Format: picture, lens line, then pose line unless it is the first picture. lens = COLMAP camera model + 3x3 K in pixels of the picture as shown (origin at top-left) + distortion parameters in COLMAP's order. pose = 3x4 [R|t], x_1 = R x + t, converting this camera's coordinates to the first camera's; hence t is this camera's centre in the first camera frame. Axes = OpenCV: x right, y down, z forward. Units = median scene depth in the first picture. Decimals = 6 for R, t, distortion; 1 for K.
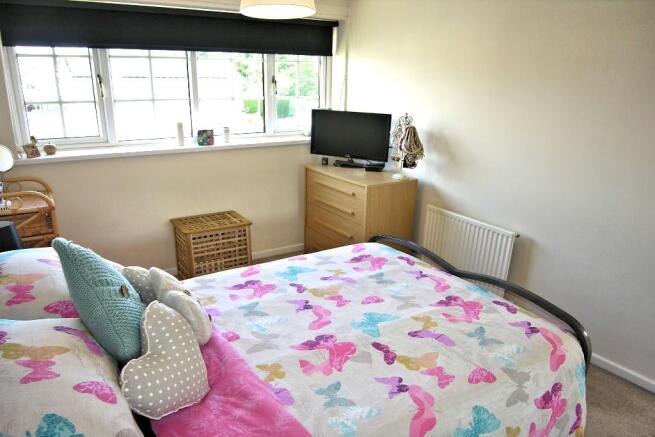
lens RADIAL K [[470.8, 0, 325.2], [0, 470.8, 243.3], [0, 0, 1]] dist [-0.053663, 0.002260]
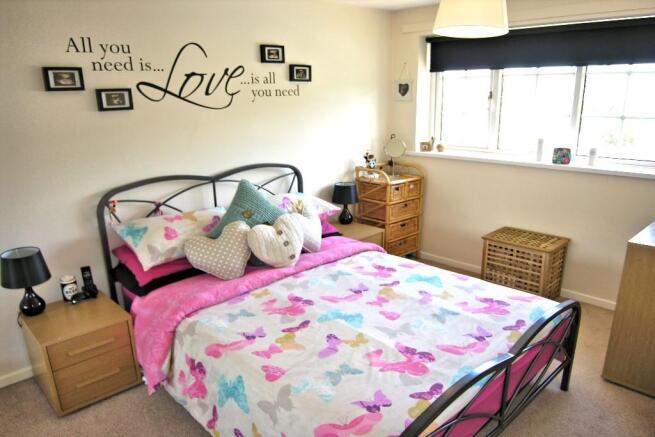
lens RADIAL K [[470.6, 0, 327.4], [0, 470.6, 250.9], [0, 0, 1]] dist [-0.066019, -0.001663]
pose [[0.187678, 0.290789, -0.938200, 0.843260], [-0.301157, 0.926204, 0.226827, -0.166041], [0.934923, 0.239975, 0.261402, 0.507015]]
